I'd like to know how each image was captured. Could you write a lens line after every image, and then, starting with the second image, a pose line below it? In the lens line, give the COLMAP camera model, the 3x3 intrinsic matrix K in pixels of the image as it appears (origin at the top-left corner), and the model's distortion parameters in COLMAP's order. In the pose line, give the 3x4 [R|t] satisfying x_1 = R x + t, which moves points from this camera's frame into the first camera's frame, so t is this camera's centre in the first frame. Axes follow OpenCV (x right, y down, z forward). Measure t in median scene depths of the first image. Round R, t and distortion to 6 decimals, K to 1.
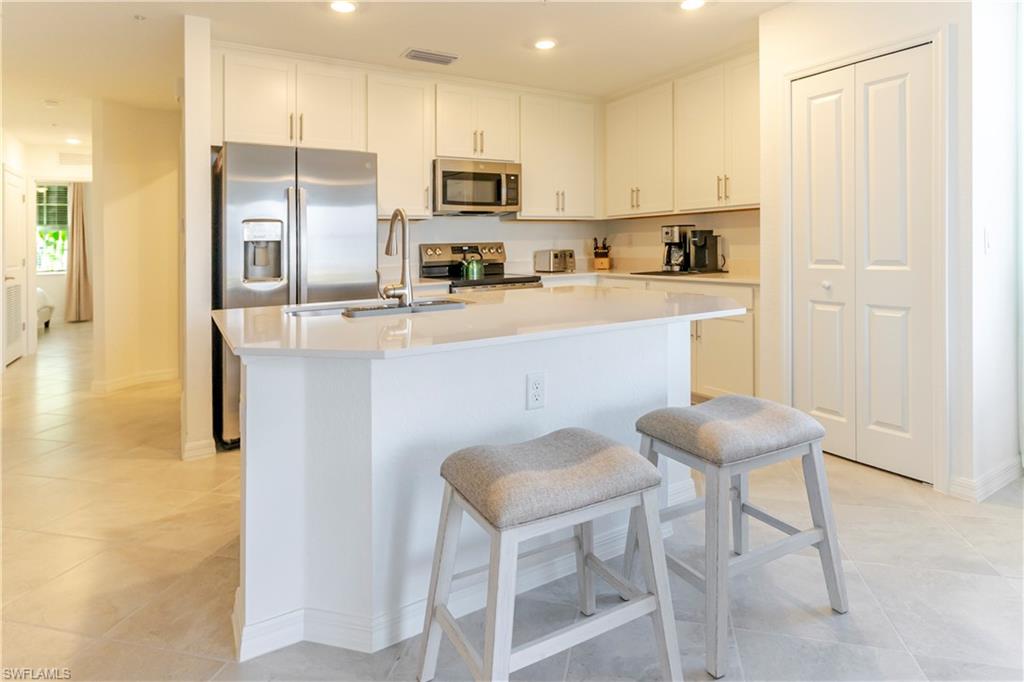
lens RADIAL K [[560.7, 0, 517.0], [0, 560.7, 240.9], [0, 0, 1]] dist [0.000359, 0.001400]
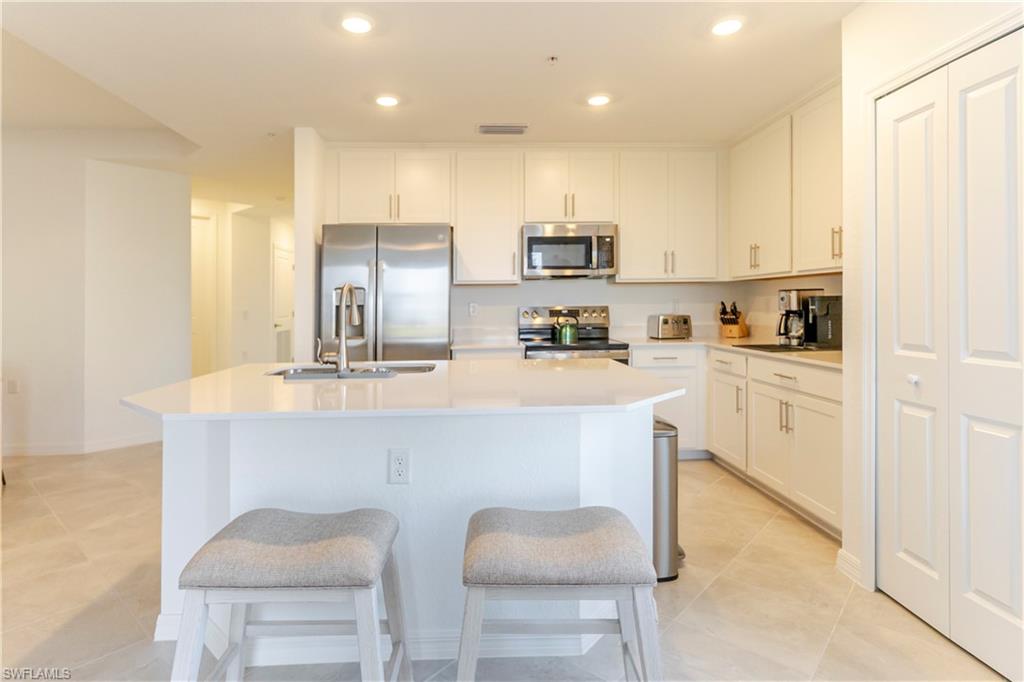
lens RADIAL K [[544.5, 0, 498.2], [0, 544.5, 291.0], [0, 0, 1]] dist [-0.004172, 0.001505]
pose [[0.879028, 0.001707, -0.476767, 0.284299], [-0.005125, 0.999970, -0.005868, -0.018769], [0.476743, 0.007602, 0.879010, 0.095800]]
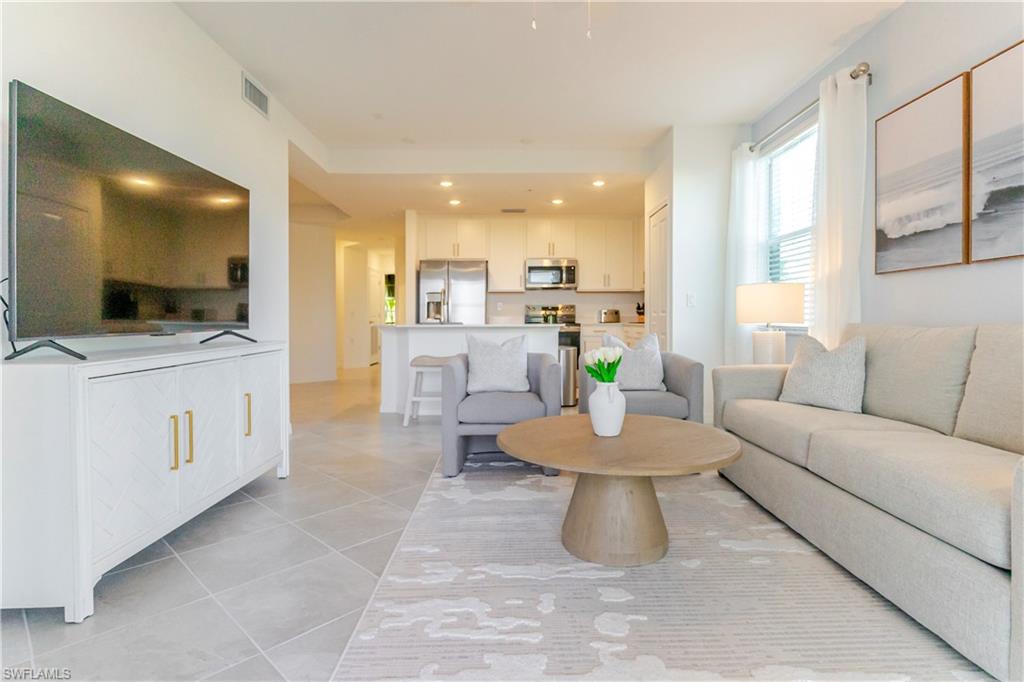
lens RADIAL K [[544.5, 0, 530.8], [0, 544.5, 315.8], [0, 0, 1]] dist [-0.004172, 0.001505]
pose [[0.872463, 0.012911, -0.488509, 0.747870], [-0.010391, 0.999915, 0.007869, 0.026953], [0.488569, -0.001789, 0.872523, -0.579191]]
